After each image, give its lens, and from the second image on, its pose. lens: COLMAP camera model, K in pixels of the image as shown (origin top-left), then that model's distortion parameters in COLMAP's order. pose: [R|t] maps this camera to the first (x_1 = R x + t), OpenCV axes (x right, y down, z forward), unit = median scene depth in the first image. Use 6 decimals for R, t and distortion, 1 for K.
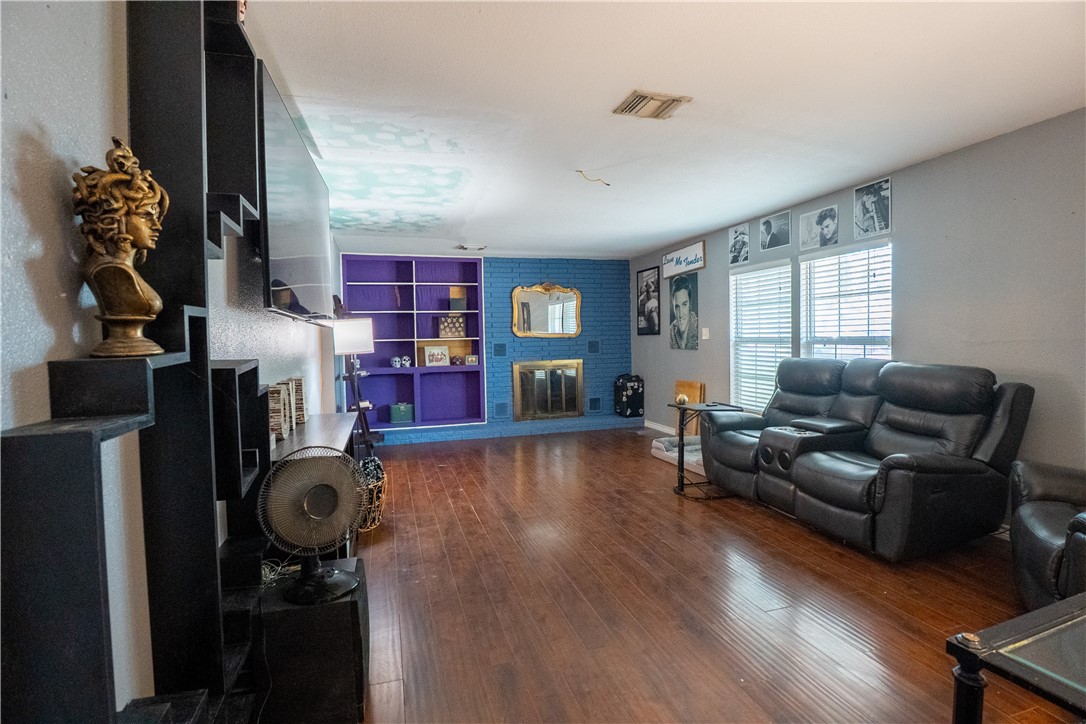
lens RADIAL K [[523.8, 0, 539.3], [0, 523.8, 359.0], [0, 0, 1]] dist [-0.039238, 0.007472]
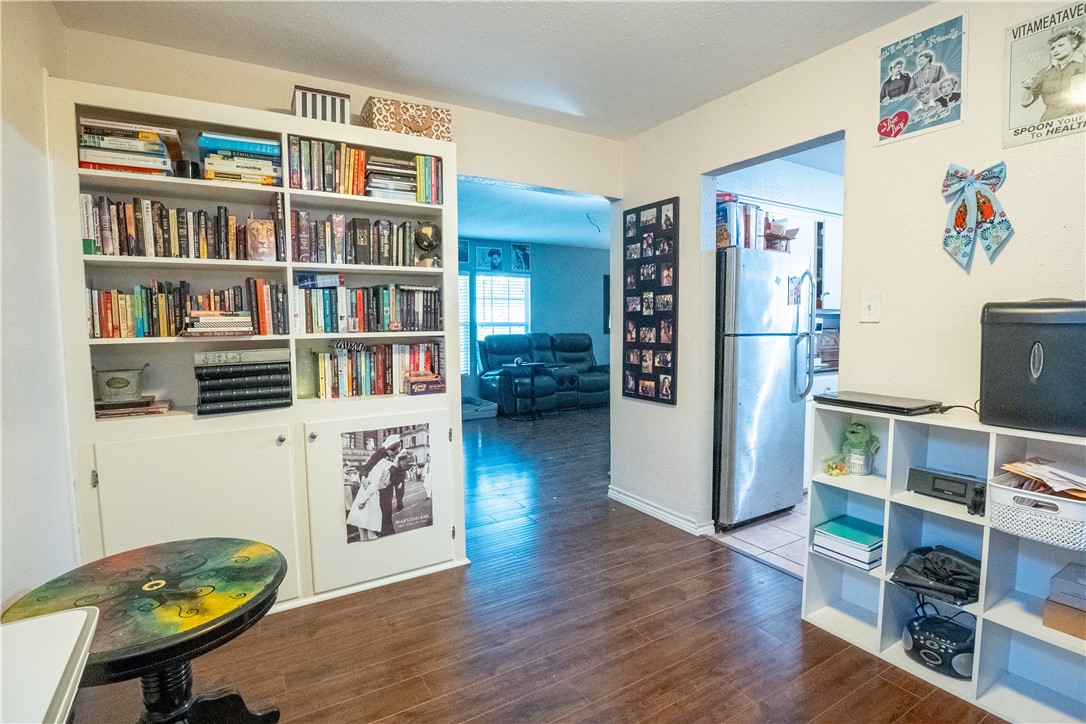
lens RADIAL K [[526.5, 0, 546.3], [0, 526.5, 356.8], [0, 0, 1]] dist [-0.036052, 0.001578]
pose [[-0.259436, -0.044822, 0.964720, -1.275909], [0.045823, 0.997226, 0.058655, -0.022416], [-0.964673, 0.059424, -0.256662, 1.365636]]
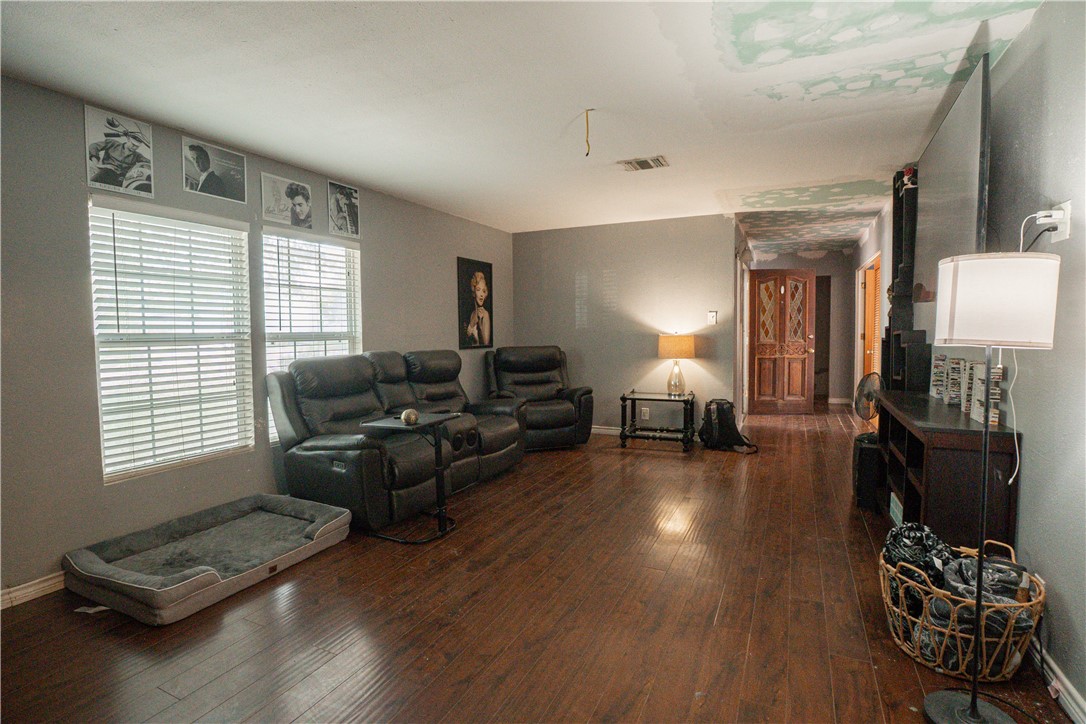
lens RADIAL K [[526.5, 0, 546.3], [0, 526.5, 356.8], [0, 0, 1]] dist [-0.036052, 0.001578]
pose [[-0.745099, -0.009465, 0.666886, -0.348522], [0.048308, 0.996507, 0.068118, -0.043732], [-0.665202, 0.082970, -0.742040, 1.451133]]
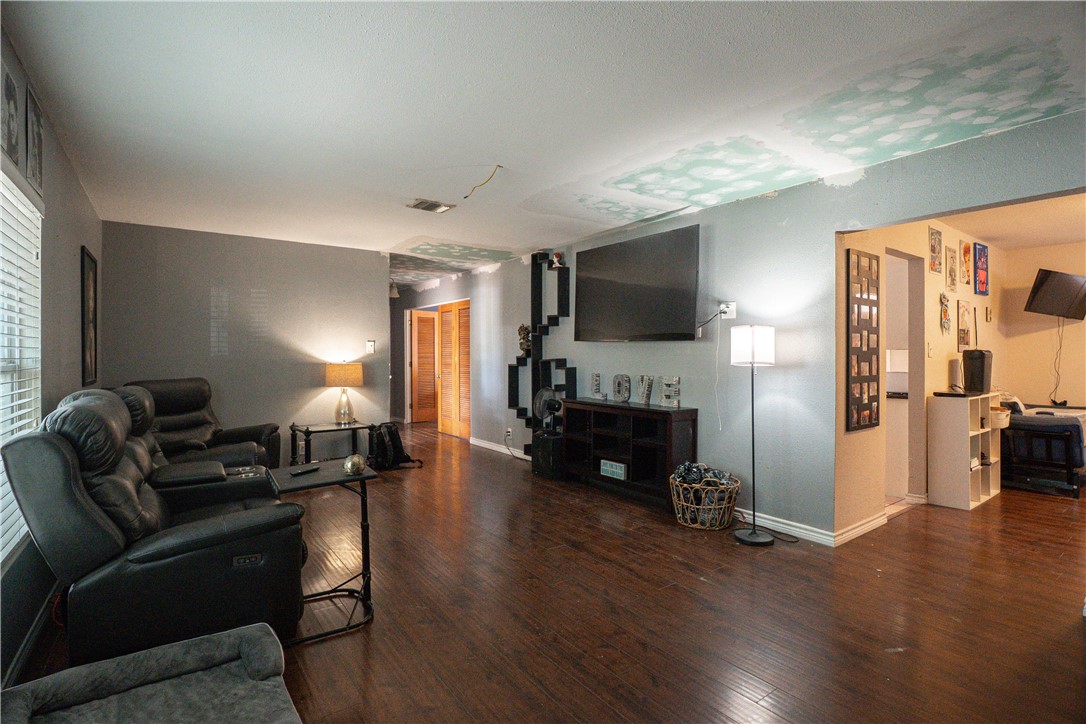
lens RADIAL K [[523.8, 0, 539.3], [0, 523.8, 359.0], [0, 0, 1]] dist [-0.039238, 0.007472]
pose [[-0.943018, 0.021500, -0.332045, 0.275547], [0.005835, 0.998825, 0.048104, -0.064085], [0.332689, 0.043425, -0.942036, 1.649448]]
